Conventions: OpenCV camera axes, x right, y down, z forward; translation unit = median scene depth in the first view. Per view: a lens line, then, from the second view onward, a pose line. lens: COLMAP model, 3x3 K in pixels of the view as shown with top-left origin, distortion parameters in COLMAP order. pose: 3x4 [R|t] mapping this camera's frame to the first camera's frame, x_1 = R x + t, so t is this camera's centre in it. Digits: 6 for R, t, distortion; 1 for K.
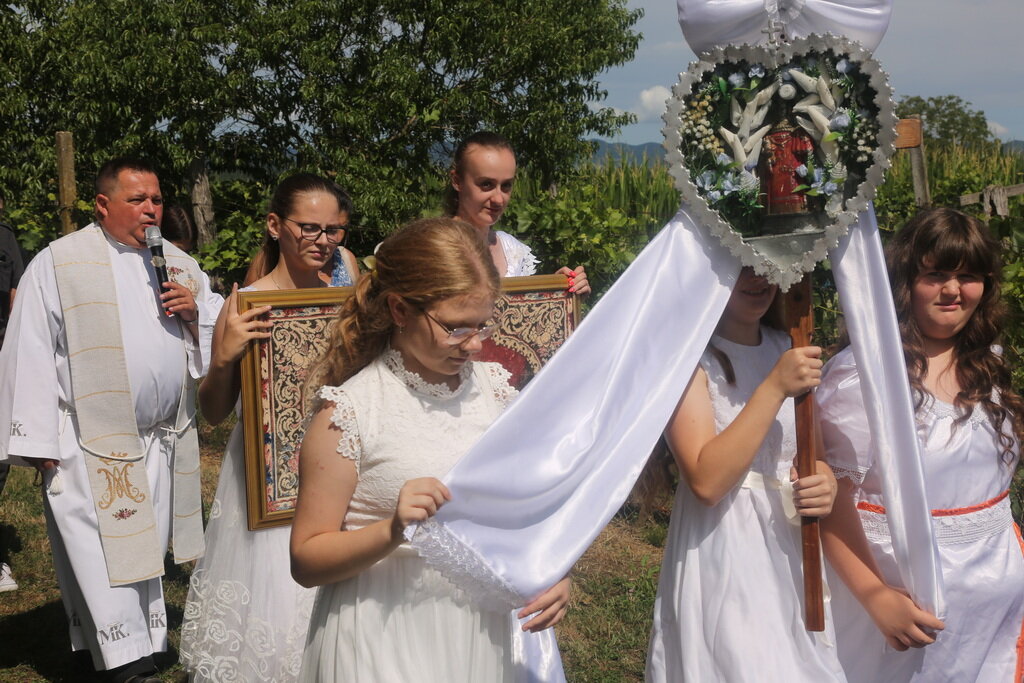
lens RADIAL K [[1485.7, 0, 512.0], [0, 1485.7, 341.5], [0, 0, 1]] dist [0.128459, 0.115126]
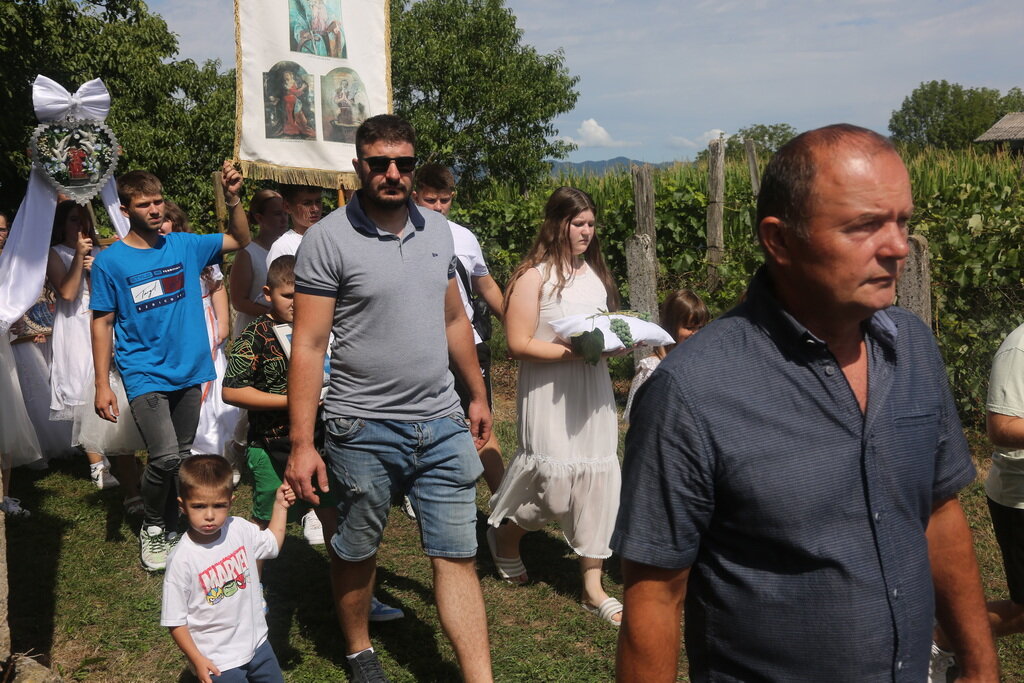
lens RADIAL K [[1058.4, 0, 495.0], [0, 1058.4, 344.1], [0, 0, 1]] dist [-0.012734, 0.150443]
pose [[0.999159, -0.040984, 0.001154, -0.013462], [0.040916, 0.998505, 0.036247, 0.013845], [-0.002637, -0.036169, 0.999342, -0.117814]]
